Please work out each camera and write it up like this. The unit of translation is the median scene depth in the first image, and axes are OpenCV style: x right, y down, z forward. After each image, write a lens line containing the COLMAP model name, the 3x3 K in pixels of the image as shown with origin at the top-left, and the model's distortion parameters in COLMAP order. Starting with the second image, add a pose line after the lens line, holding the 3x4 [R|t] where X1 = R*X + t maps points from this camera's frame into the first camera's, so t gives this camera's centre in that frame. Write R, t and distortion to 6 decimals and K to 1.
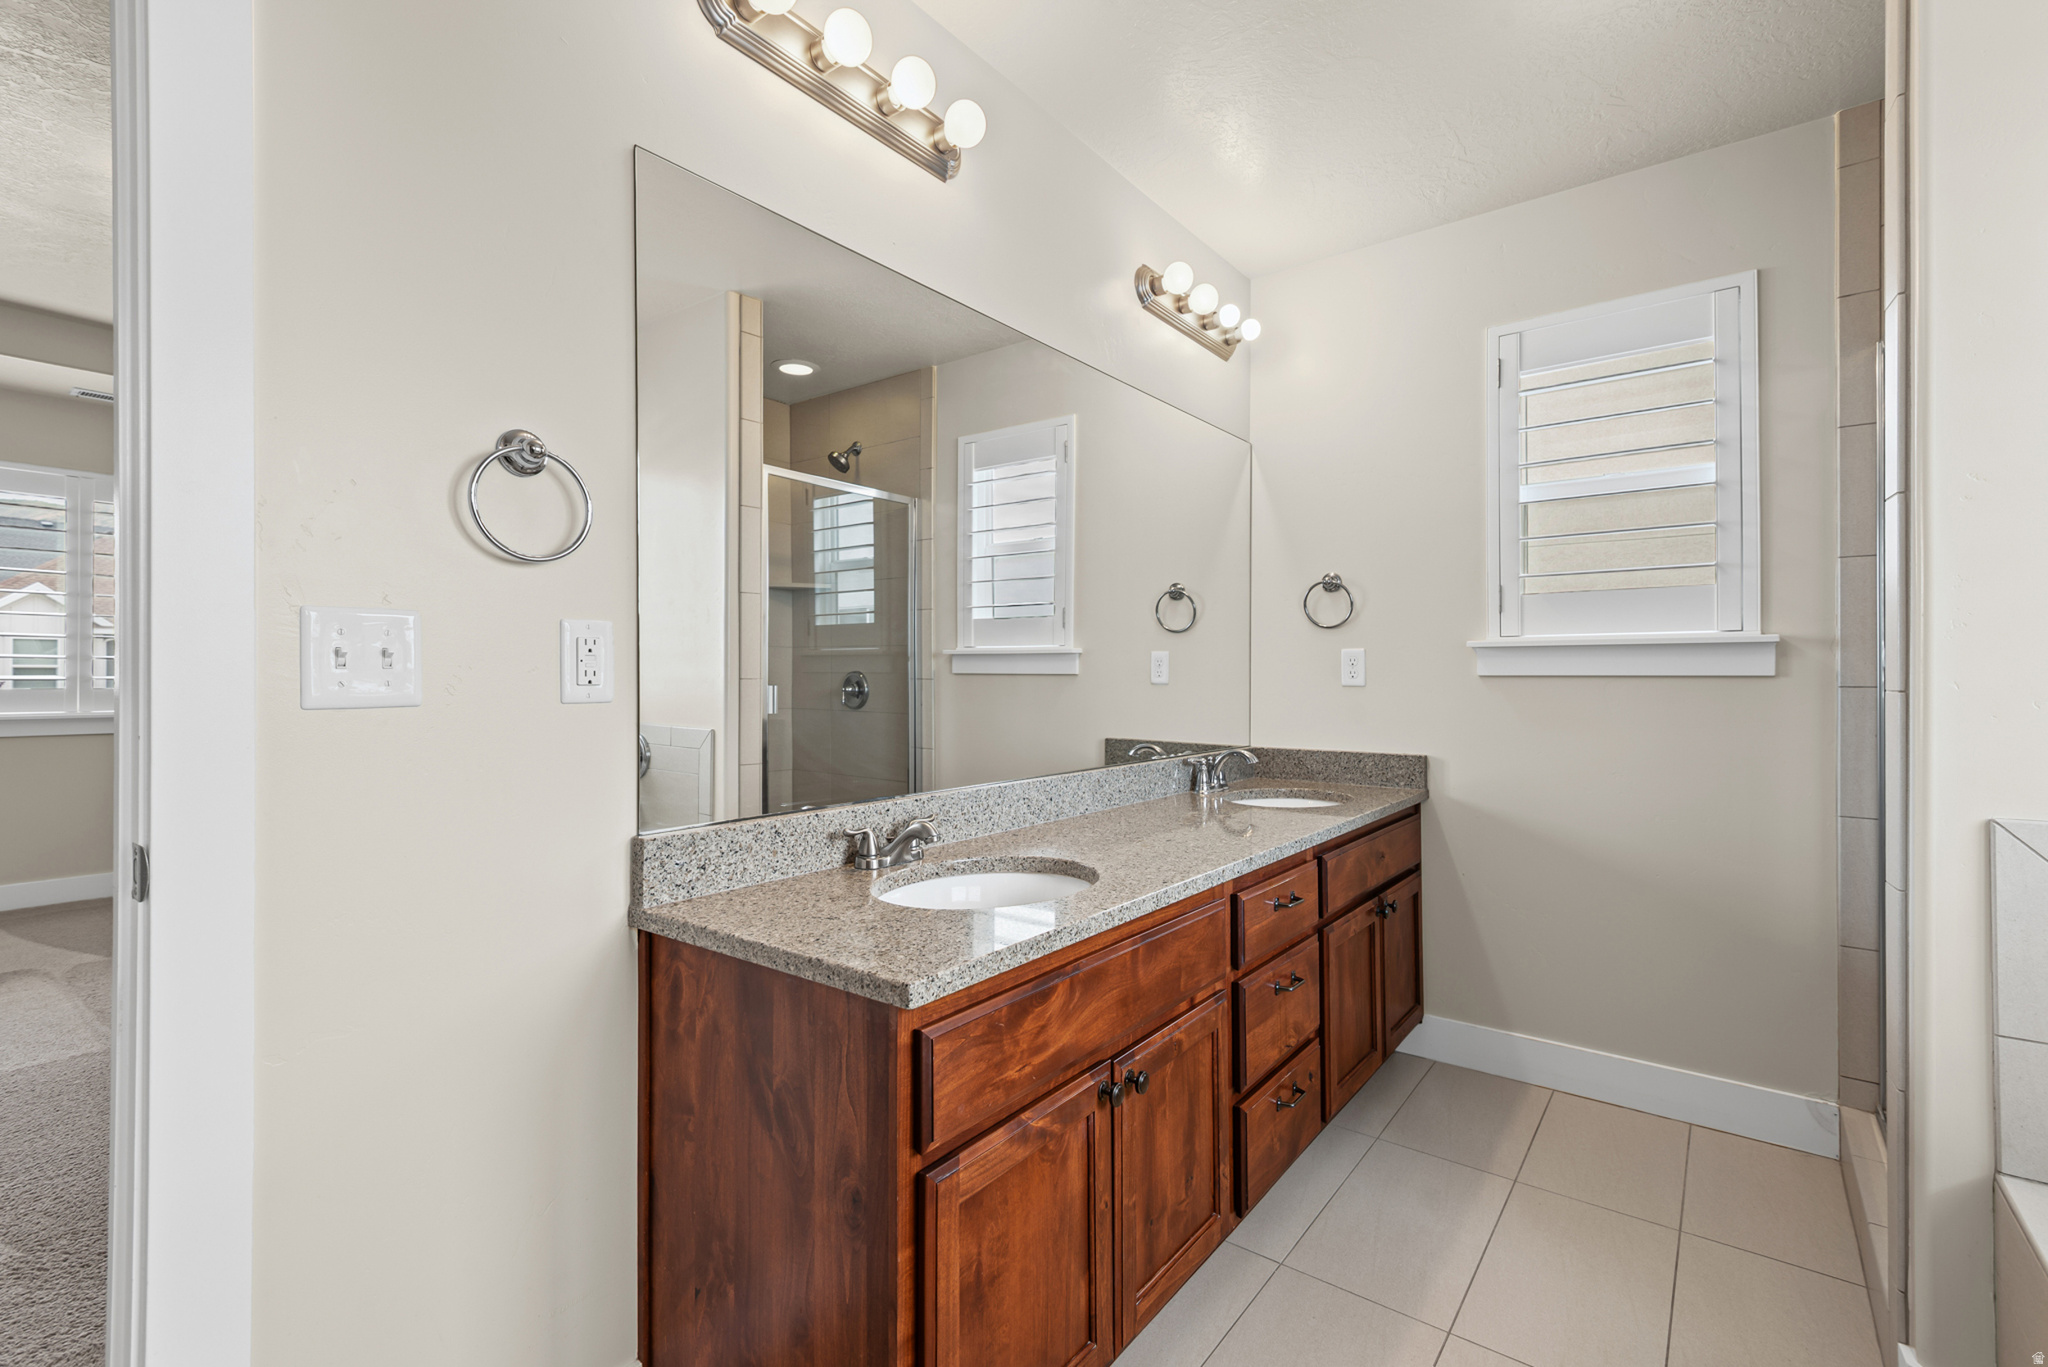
lens RADIAL K [[918.8, 0, 1032.3], [0, 918.8, 670.3], [0, 0, 1]] dist [0.031645, -0.011856]
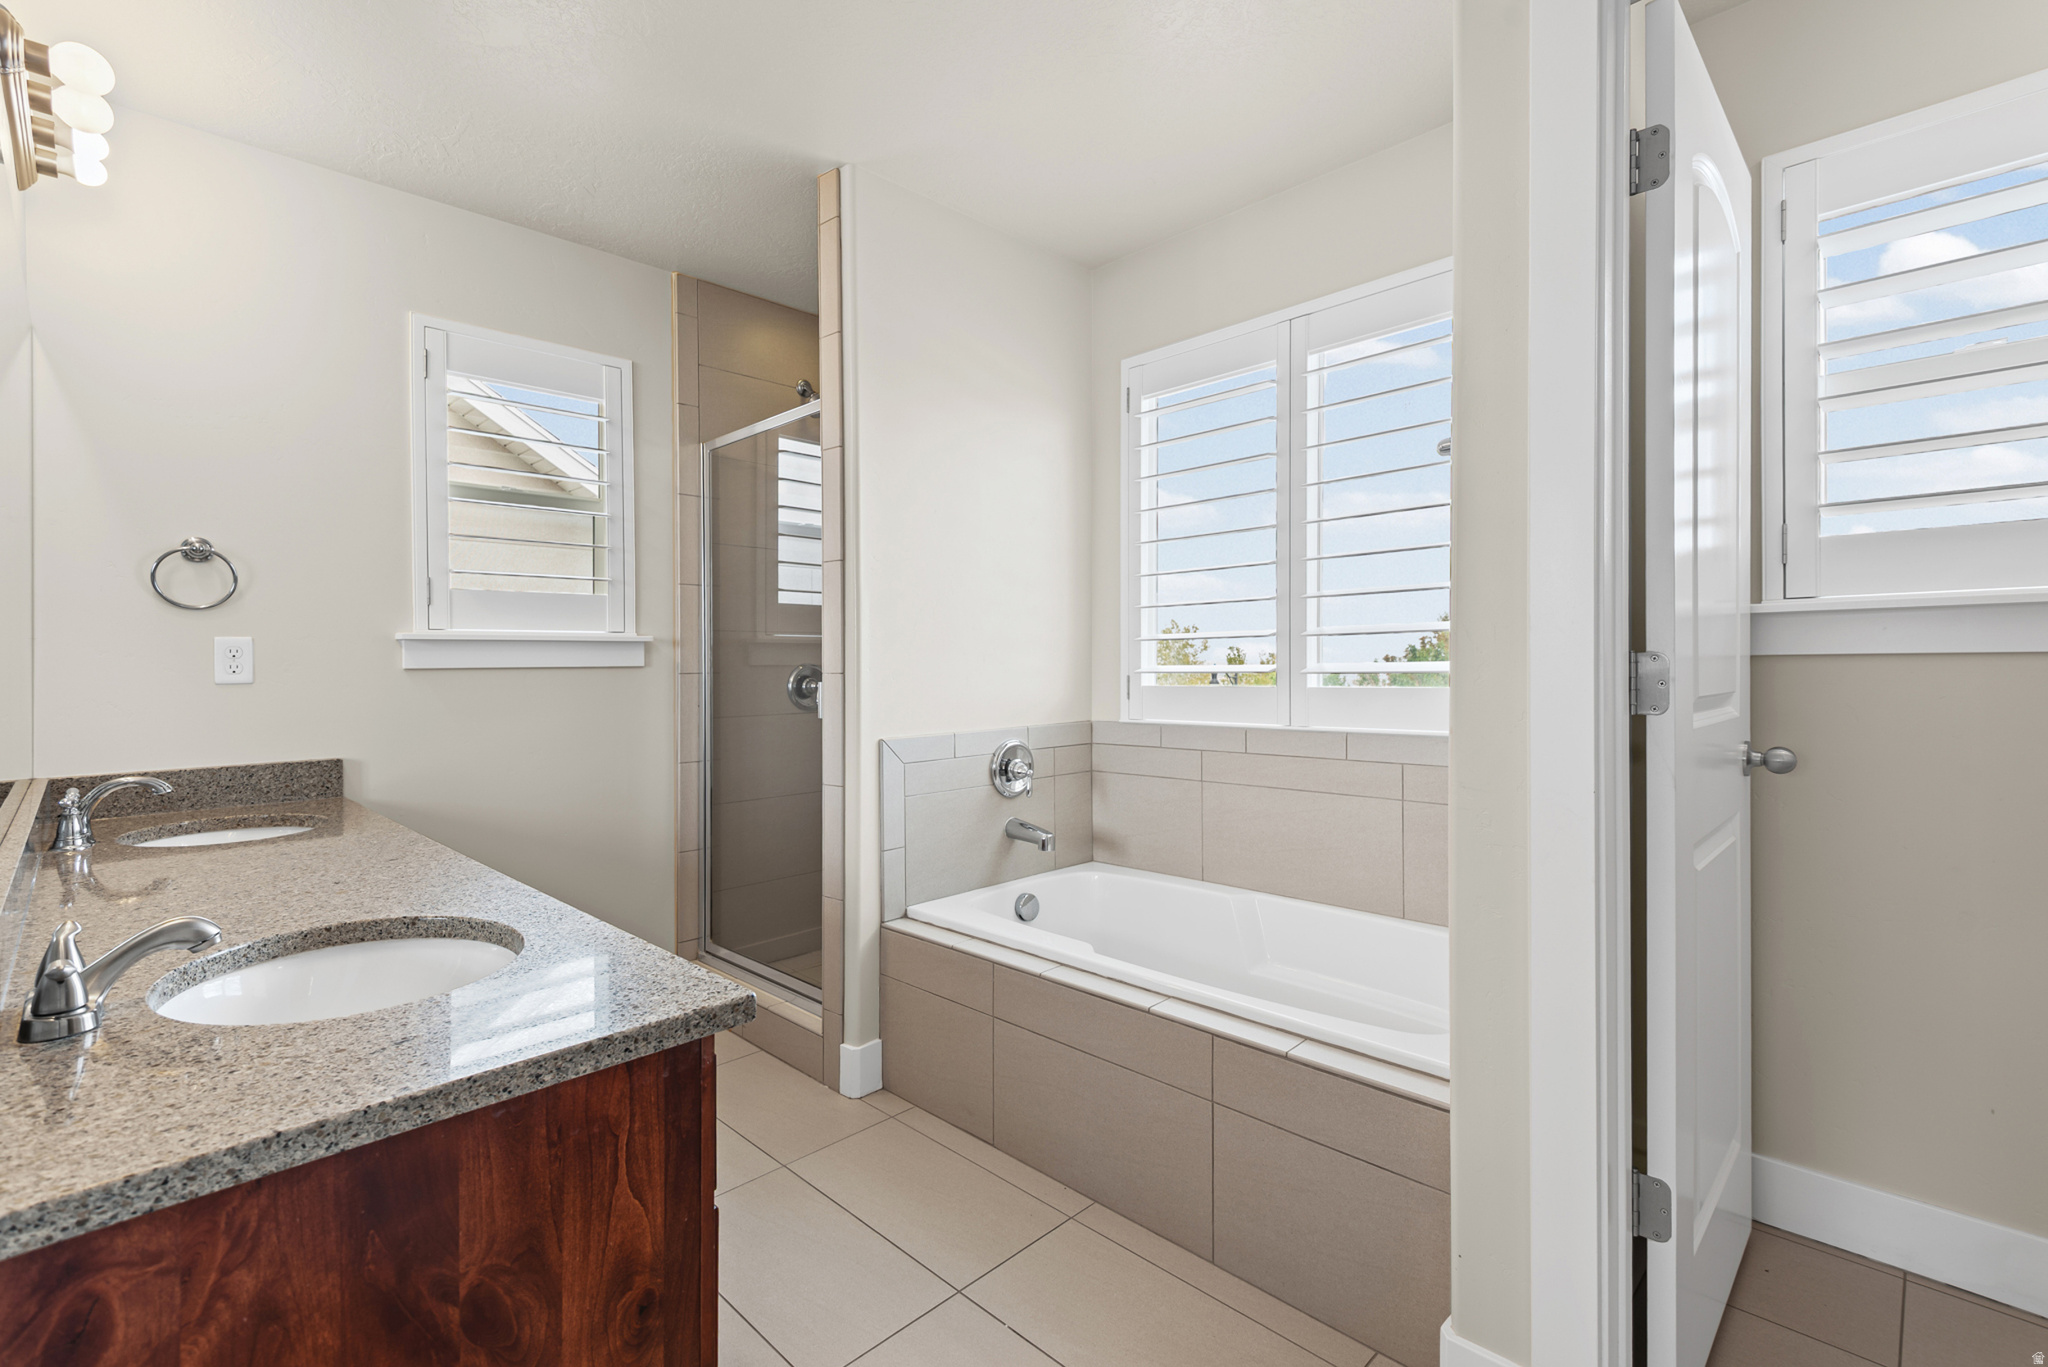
lens RADIAL K [[918.8, 0, 1029.5], [0, 918.8, 671.7], [0, 0, 1]] dist [0.031645, -0.011856]
pose [[0.127926, -0.012227, 0.991708, -0.474169], [0.004260, 0.999922, 0.011778, 0.000136], [-0.991775, 0.002718, 0.127968, 0.274372]]
